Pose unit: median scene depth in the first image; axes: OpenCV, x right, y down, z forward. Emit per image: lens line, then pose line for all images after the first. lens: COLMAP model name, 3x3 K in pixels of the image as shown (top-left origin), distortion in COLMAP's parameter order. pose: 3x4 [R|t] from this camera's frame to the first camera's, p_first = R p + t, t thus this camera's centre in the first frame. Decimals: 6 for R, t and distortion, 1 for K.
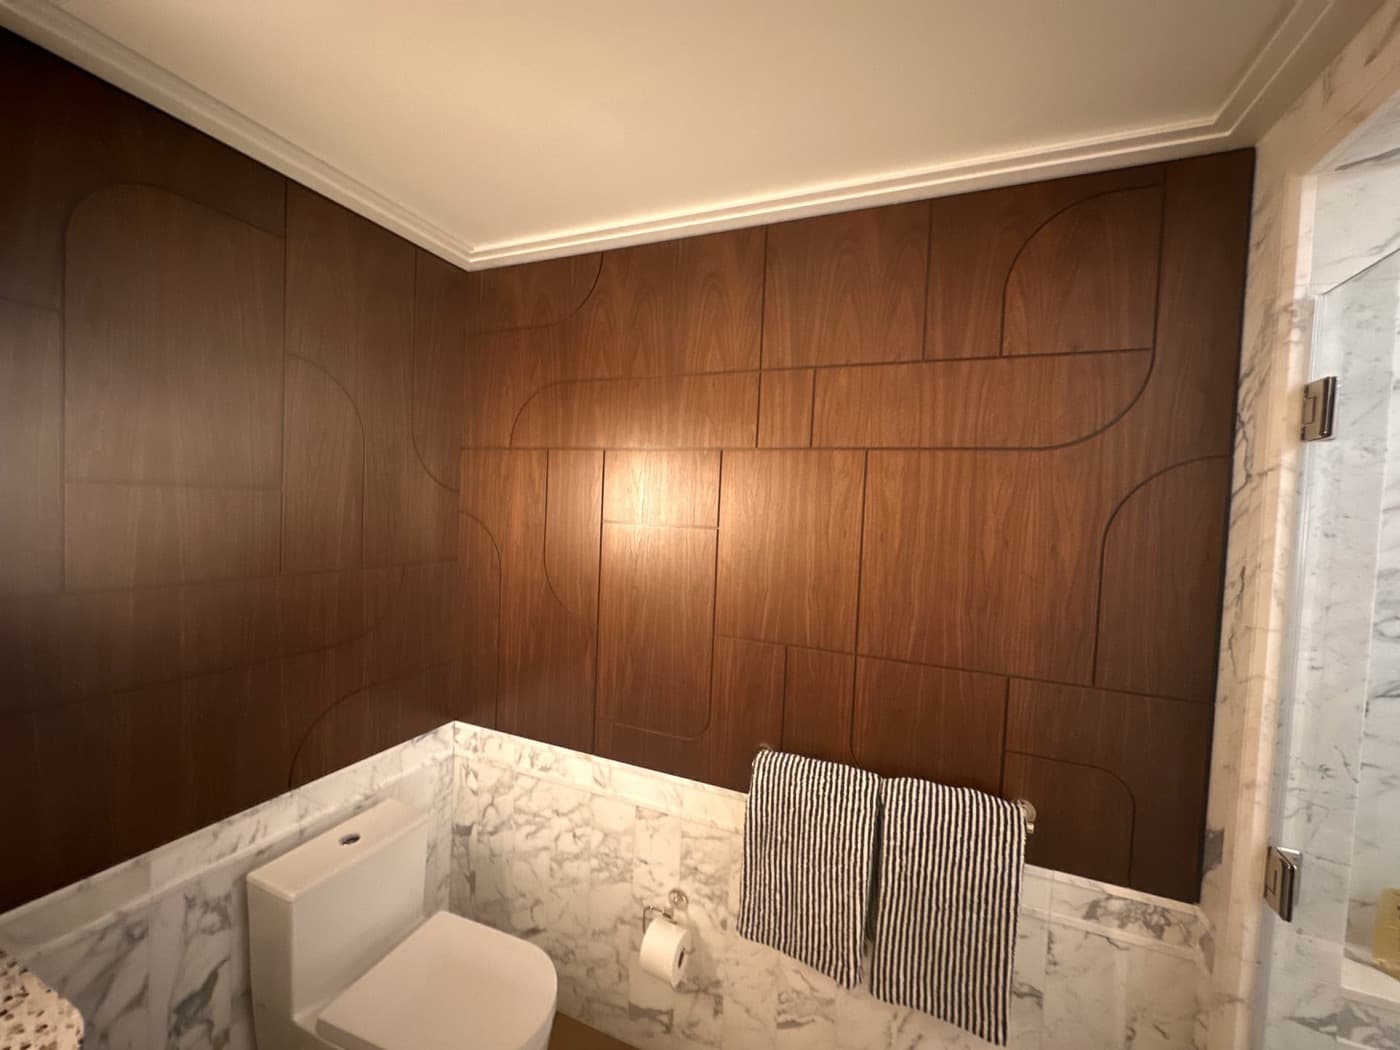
lens RADIAL K [[559.4, 0, 696.6], [0, 559.4, 530.8], [0, 0, 1]] dist [0.000826, 0.000142]
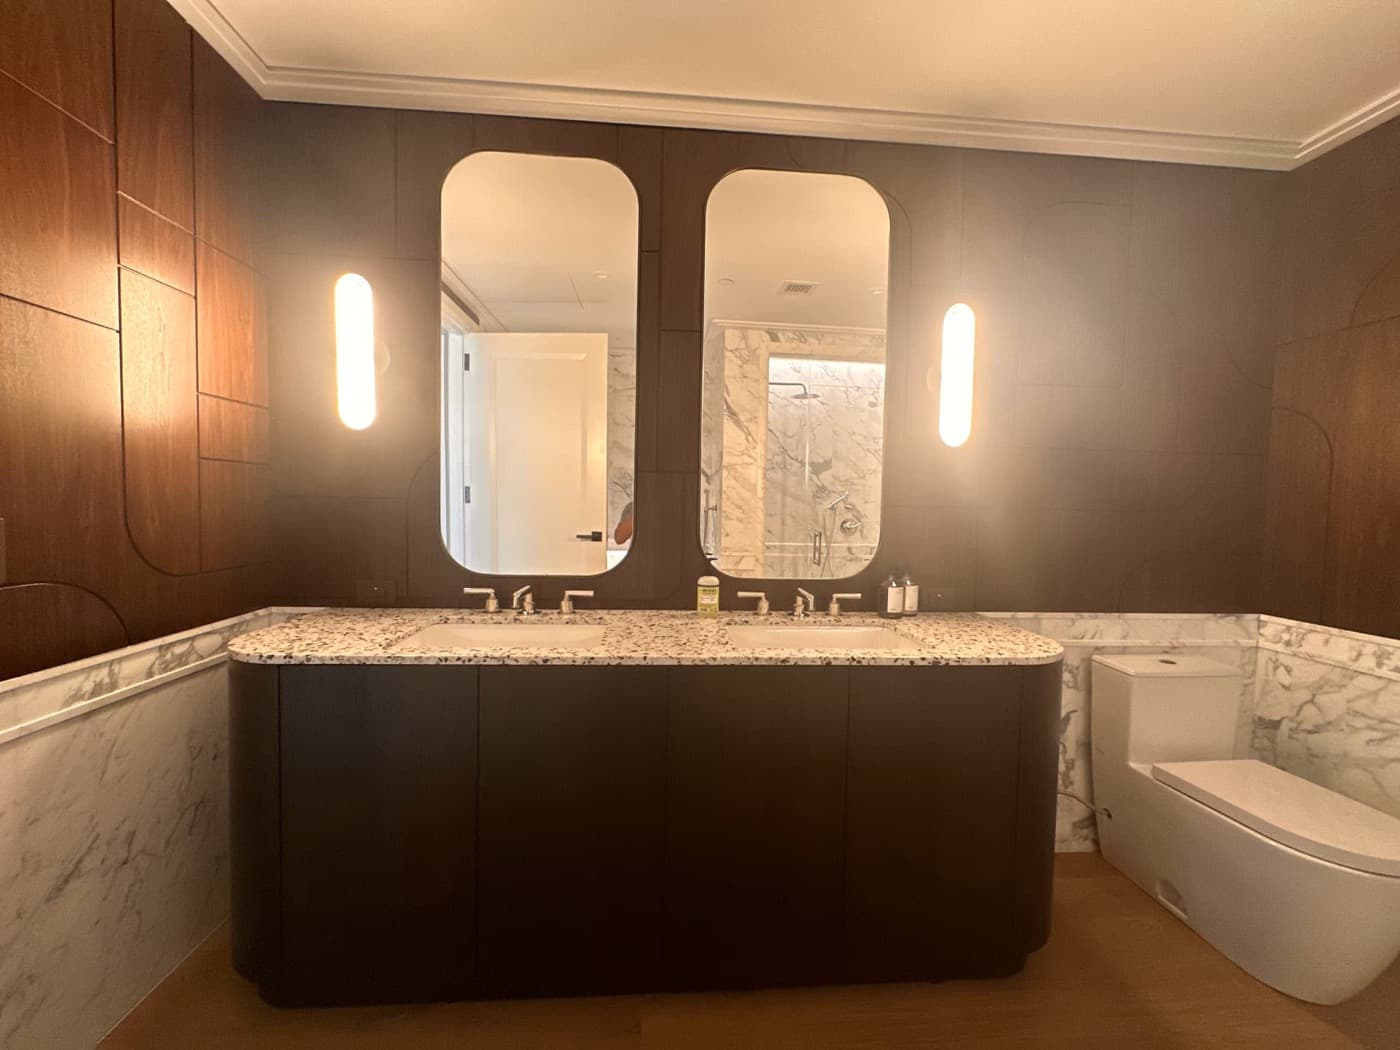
lens RADIAL K [[574.1, 0, 692.4], [0, 574.1, 531.2], [0, 0, 1]] dist [-0.019256, 0.008268]
pose [[0.454259, 0.007180, -0.890841, 0.023367], [-0.038488, 0.999192, -0.011573, 0.276350], [0.890038, 0.039544, 0.454168, -0.462695]]
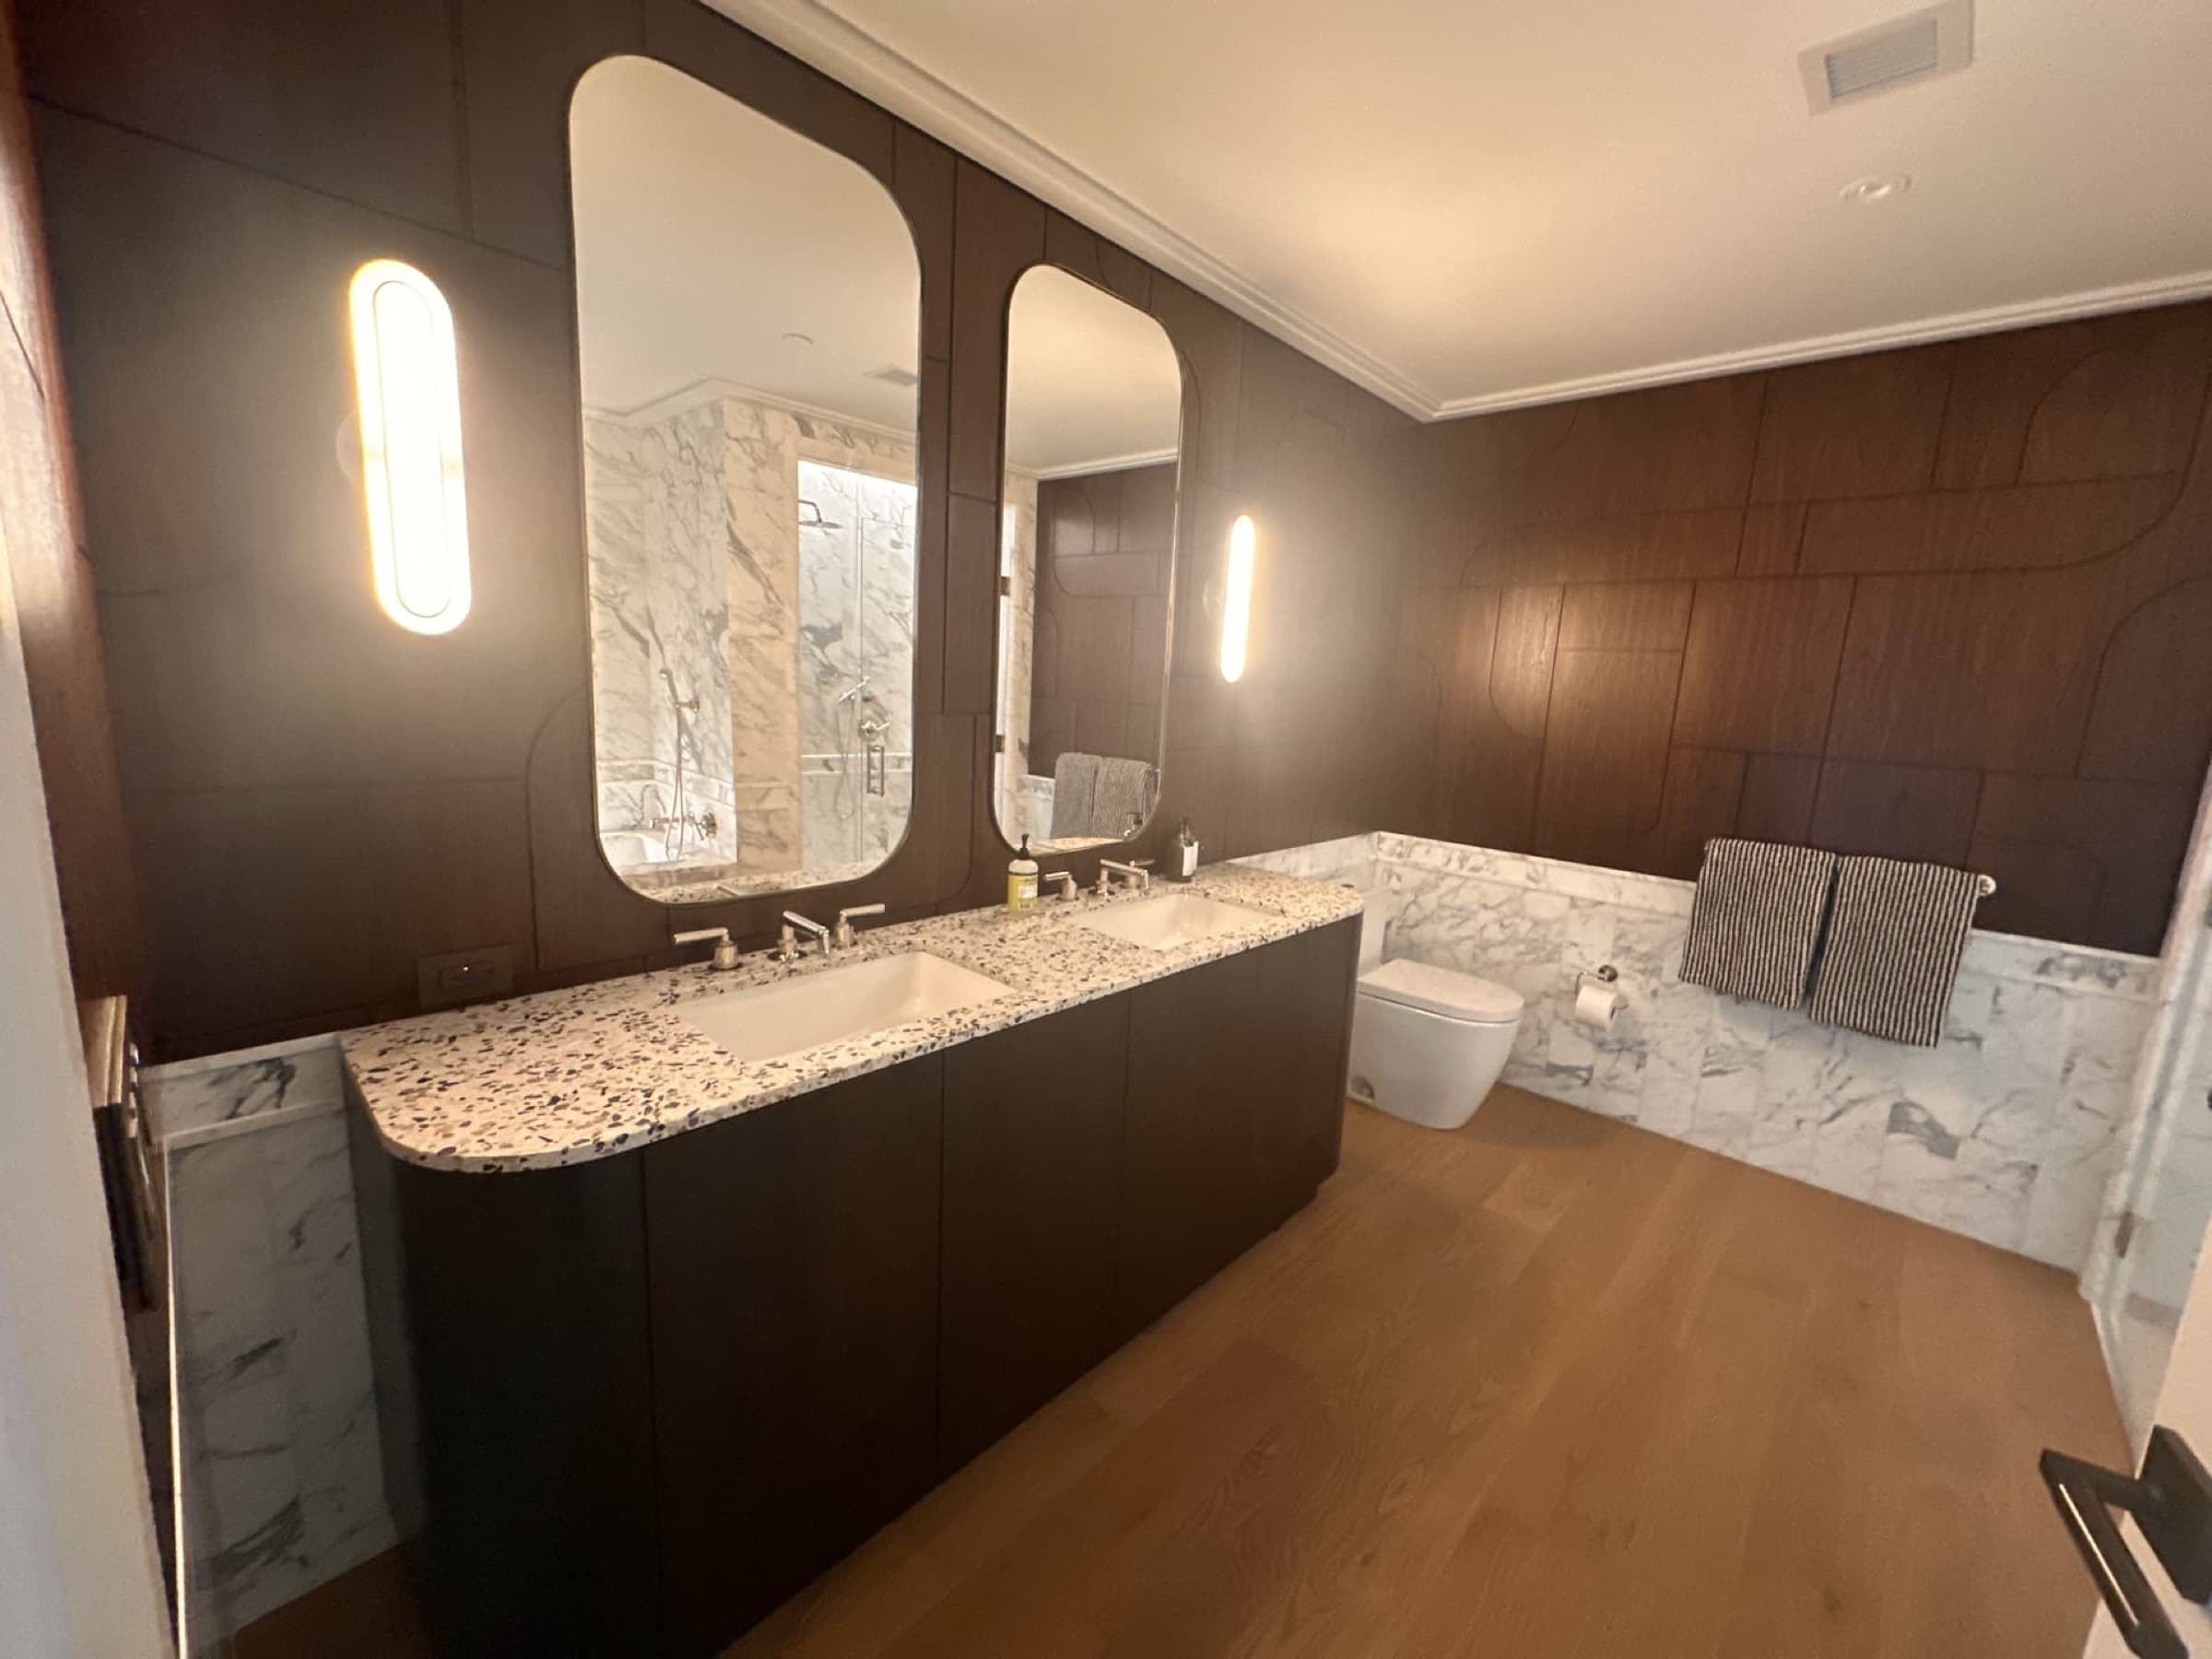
lens RADIAL K [[889.0, 0, 1103.9], [0, 889.0, 832.9], [0, 0, 1]] dist [0.000813, 0.000589]
pose [[0.937048, 0.065111, -0.343075, -0.389002], [-0.026100, 0.992774, 0.117128, 0.166305], [0.348223, -0.100801, 0.931977, -1.039643]]
